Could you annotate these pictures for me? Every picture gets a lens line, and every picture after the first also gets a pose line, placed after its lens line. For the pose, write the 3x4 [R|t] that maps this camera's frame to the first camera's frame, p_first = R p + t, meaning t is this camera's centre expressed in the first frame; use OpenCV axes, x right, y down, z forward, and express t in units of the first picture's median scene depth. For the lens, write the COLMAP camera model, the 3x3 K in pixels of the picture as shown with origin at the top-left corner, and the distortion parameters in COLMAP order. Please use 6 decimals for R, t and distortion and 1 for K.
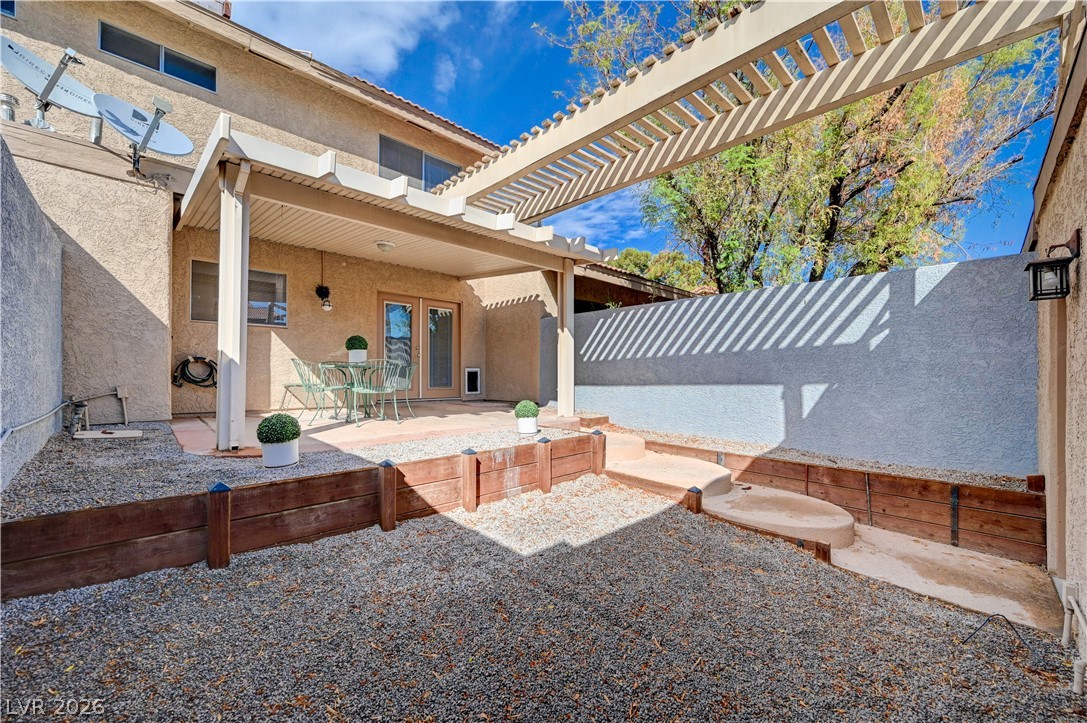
lens RADIAL K [[431.8, 0, 542.0], [0, 431.8, 369.5], [0, 0, 1]] dist [-0.002814, 0.001153]
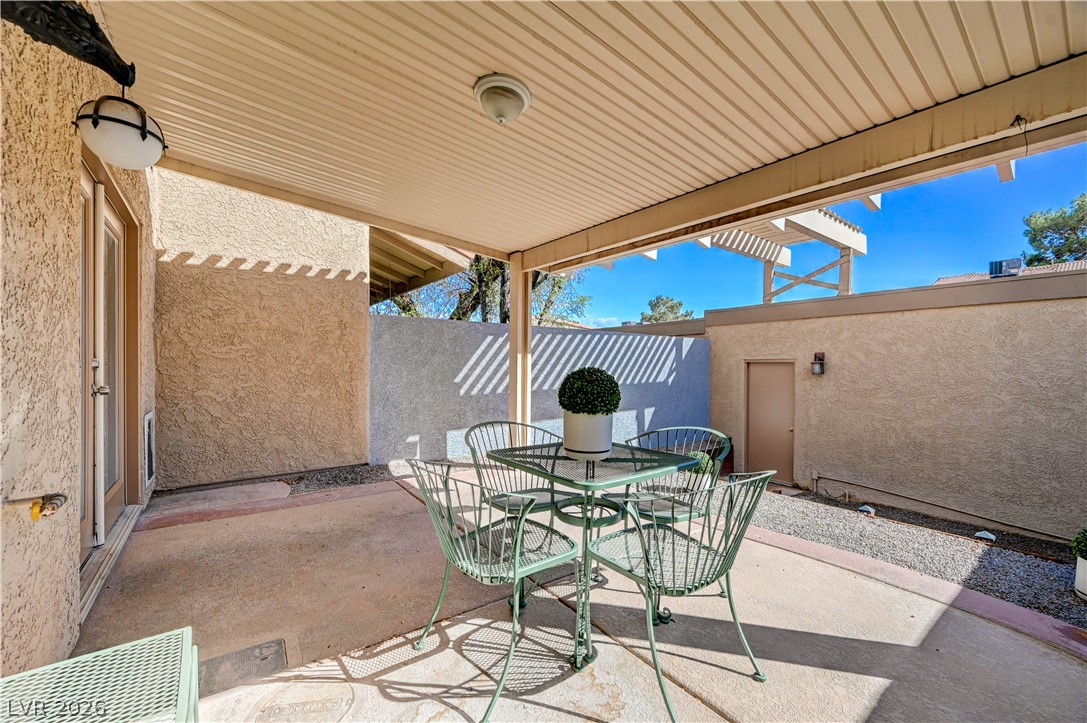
lens RADIAL K [[431.8, 0, 548.3], [0, 431.8, 365.0], [0, 0, 1]] dist [-0.002814, 0.001153]
pose [[0.105453, 0.000386, 0.994424, -0.628623], [-0.021823, 0.999760, 0.001927, -0.066869], [-0.994185, -0.021904, 0.105436, 0.816078]]
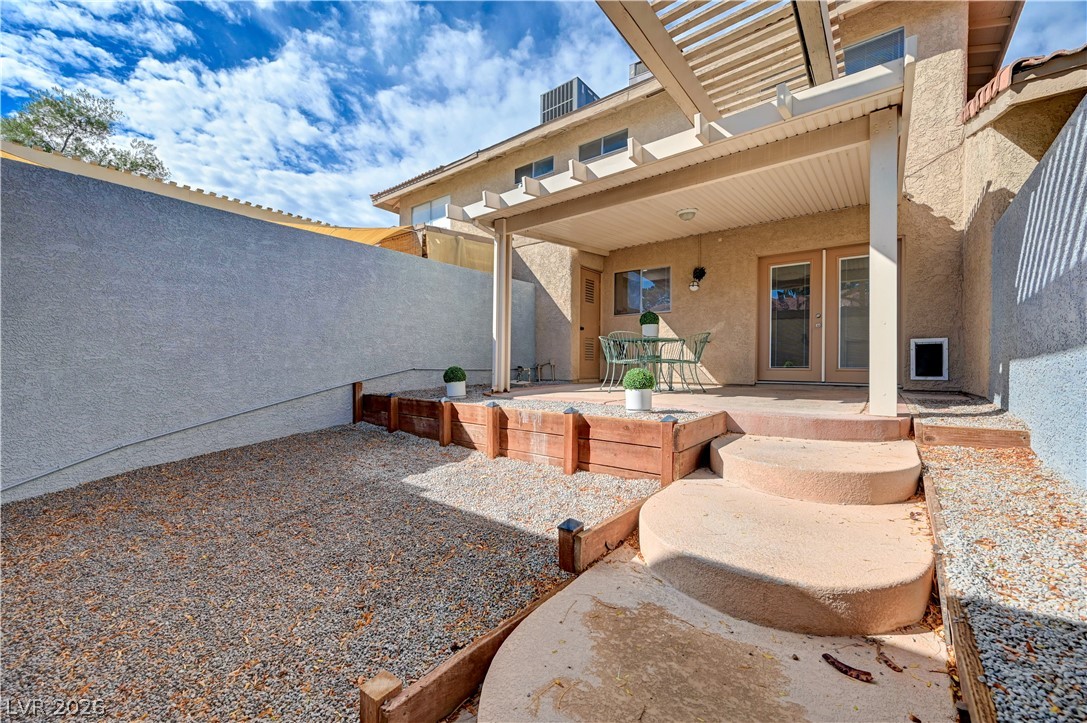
lens RADIAL K [[431.8, 0, 545.3], [0, 431.8, 361.9], [0, 0, 1]] dist [-0.002814, 0.001153]
pose [[0.136050, -0.009718, -0.990654, 0.482184], [0.004279, 0.999948, -0.009222, 0.044038], [0.990693, -0.002984, 0.136084, 0.489603]]
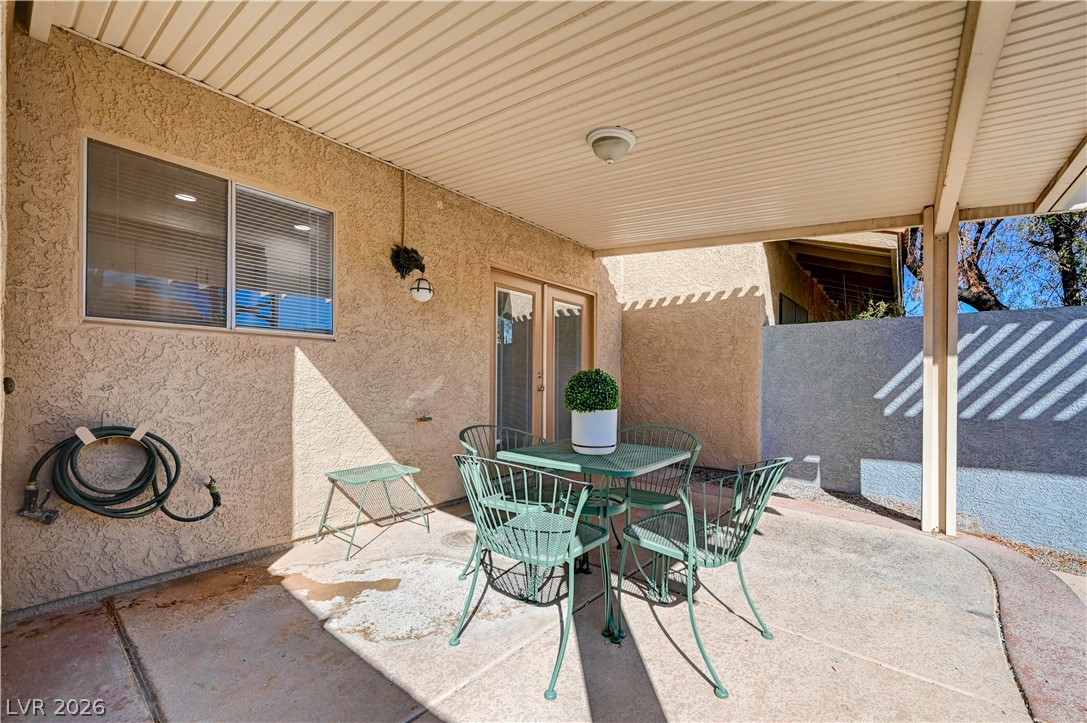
lens RADIAL K [[452.7, 0, 539.6], [0, 452.7, 375.2], [0, 0, 1]] dist [0.000416, 0.000129]
pose [[0.992070, 0.008312, 0.125407, -0.428606], [-0.008999, 0.999947, 0.004912, -0.062641], [-0.125360, -0.006002, 0.992093, 0.512136]]
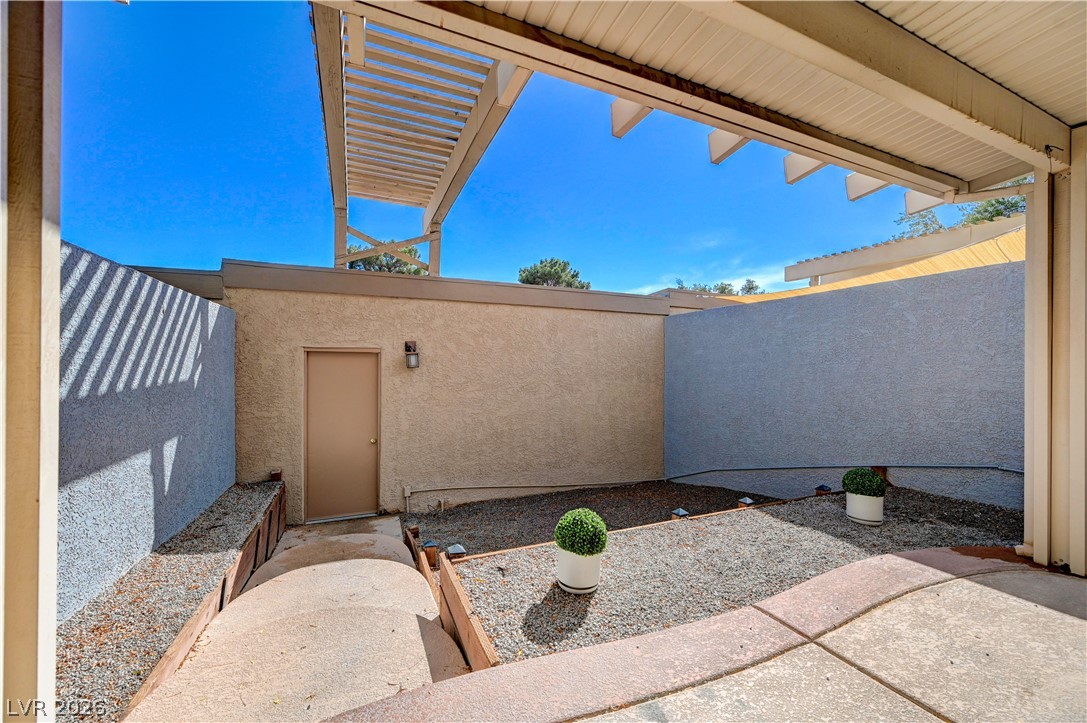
lens RADIAL K [[431.8, 0, 546.7], [0, 431.8, 369.2], [0, 0, 1]] dist [-0.002814, 0.001153]
pose [[-0.941541, -0.009835, 0.336755, -0.107152], [-0.012603, 0.999902, -0.006034, -0.053366], [-0.336663, -0.009926, -0.941573, 0.978325]]
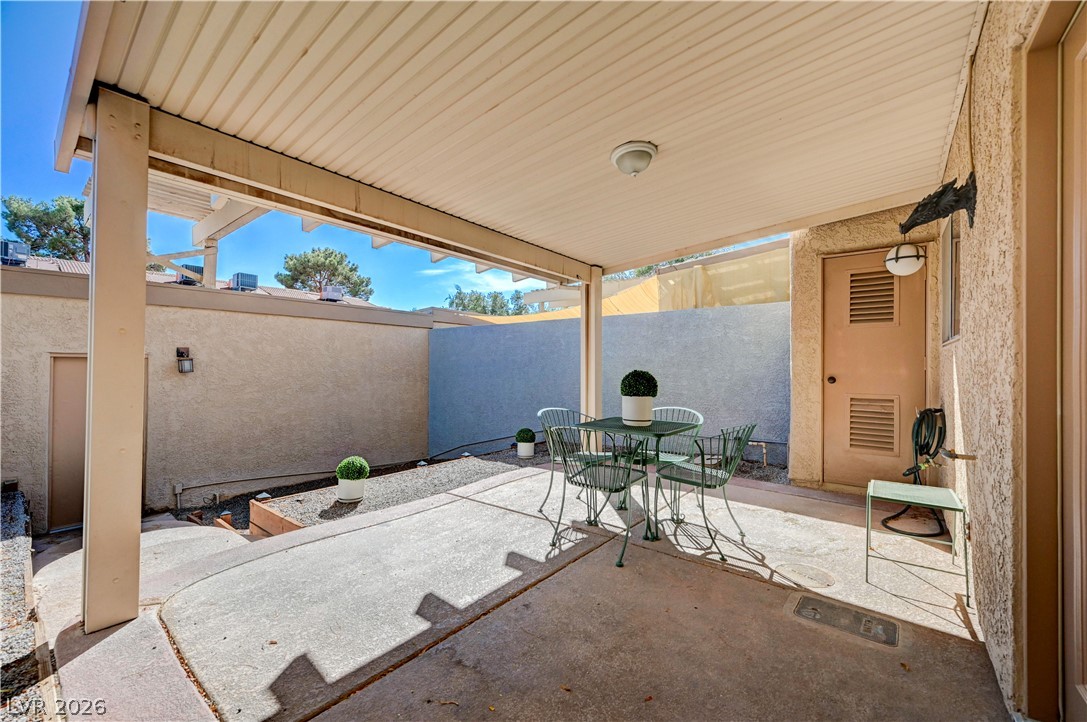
lens RADIAL K [[431.8, 0, 545.7], [0, 431.8, 362.4], [0, 0, 1]] dist [-0.002814, 0.001153]
pose [[-0.990006, -0.009535, -0.140700, -0.190955], [-0.006551, 0.999744, -0.021656, -0.063221], [0.140871, -0.020518, -0.989815, 1.255264]]
